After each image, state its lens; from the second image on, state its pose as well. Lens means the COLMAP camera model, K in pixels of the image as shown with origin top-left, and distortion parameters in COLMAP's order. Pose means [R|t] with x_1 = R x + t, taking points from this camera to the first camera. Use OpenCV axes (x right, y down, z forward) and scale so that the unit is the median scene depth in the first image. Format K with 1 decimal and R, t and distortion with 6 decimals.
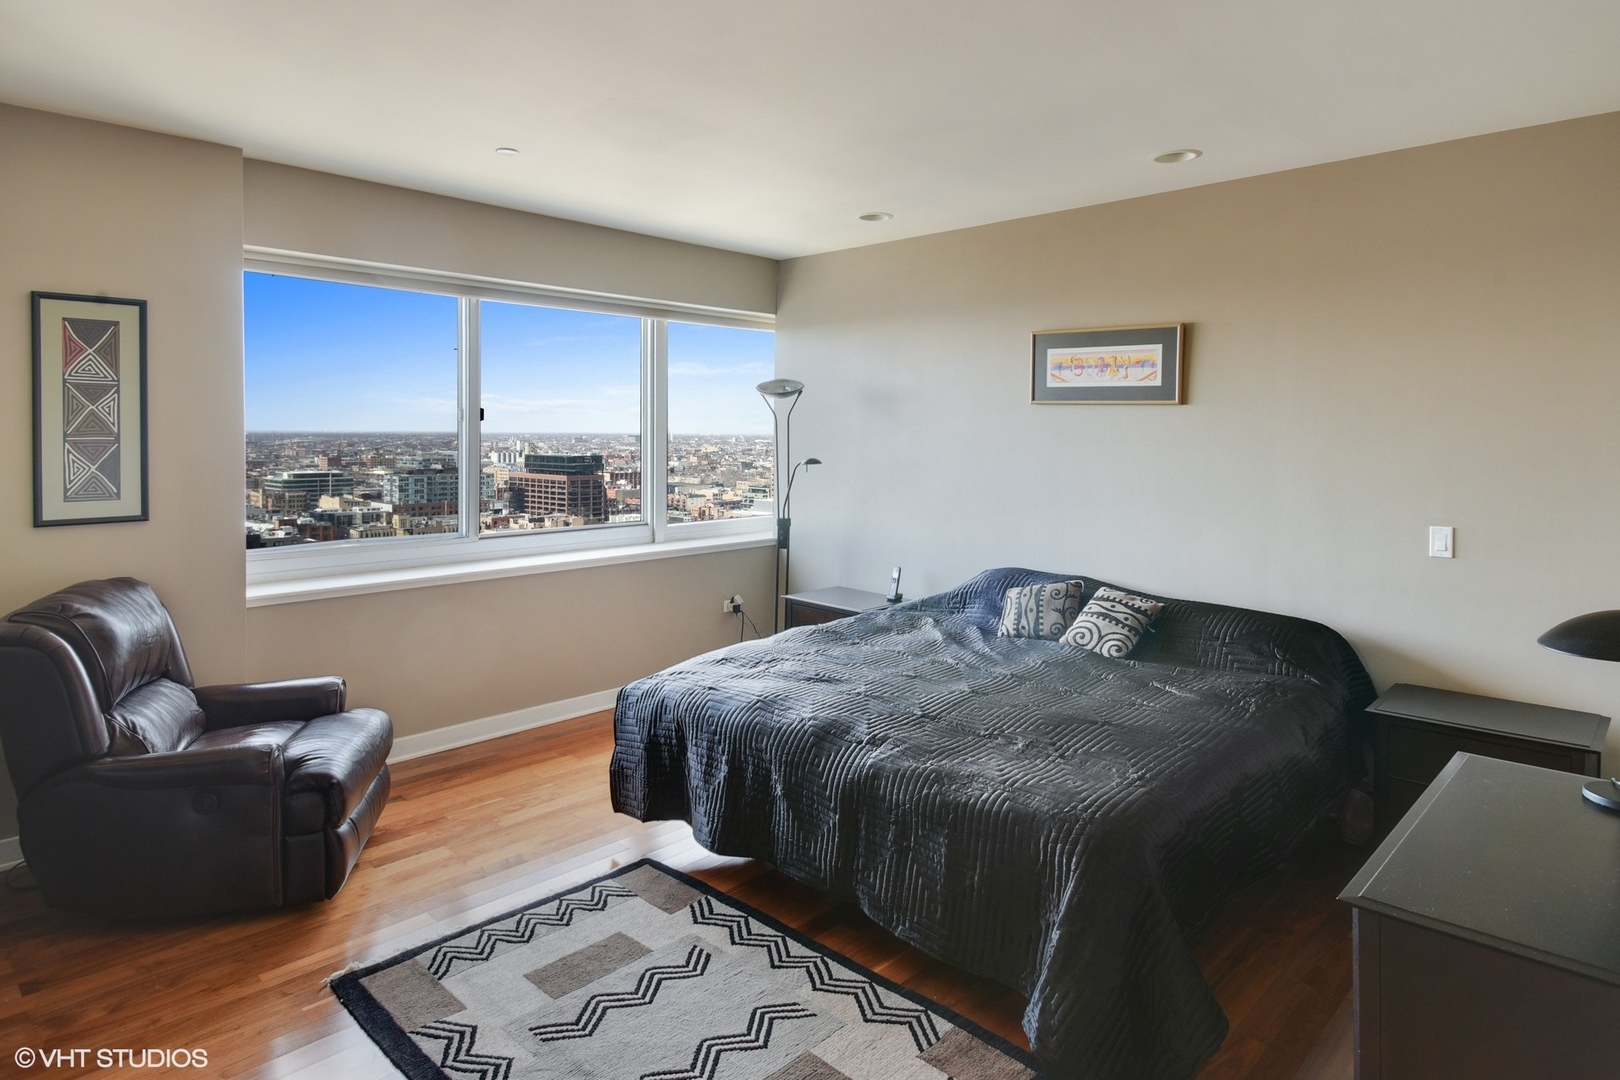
lens RADIAL K [[936.4, 0, 815.6], [0, 936.4, 498.1], [0, 0, 1]] dist [0.002063, 0.000797]
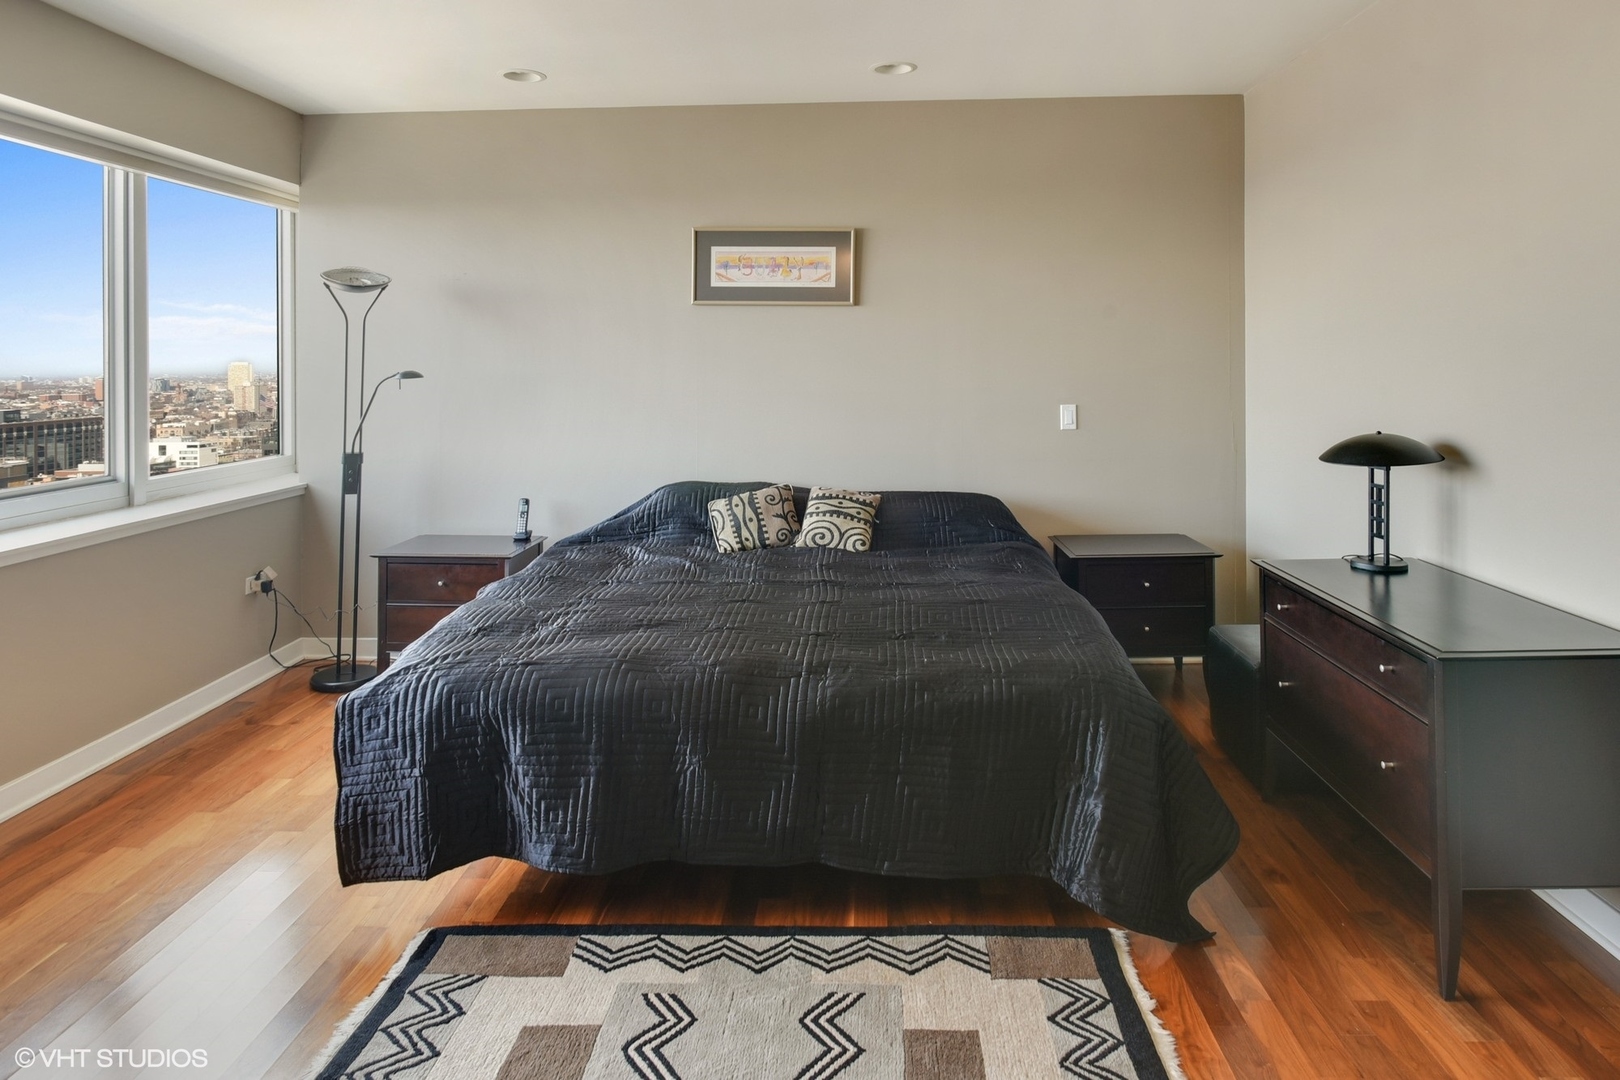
lens RADIAL K [[975.8, 0, 814.0], [0, 975.8, 407.0], [0, 0, 1]] dist [-0.023795, 0.002622]
pose [[0.745713, -0.044149, 0.664803, -0.377347], [0.063476, 0.997971, -0.004926, 0.015923], [-0.663237, 0.045872, 0.747002, 0.225843]]
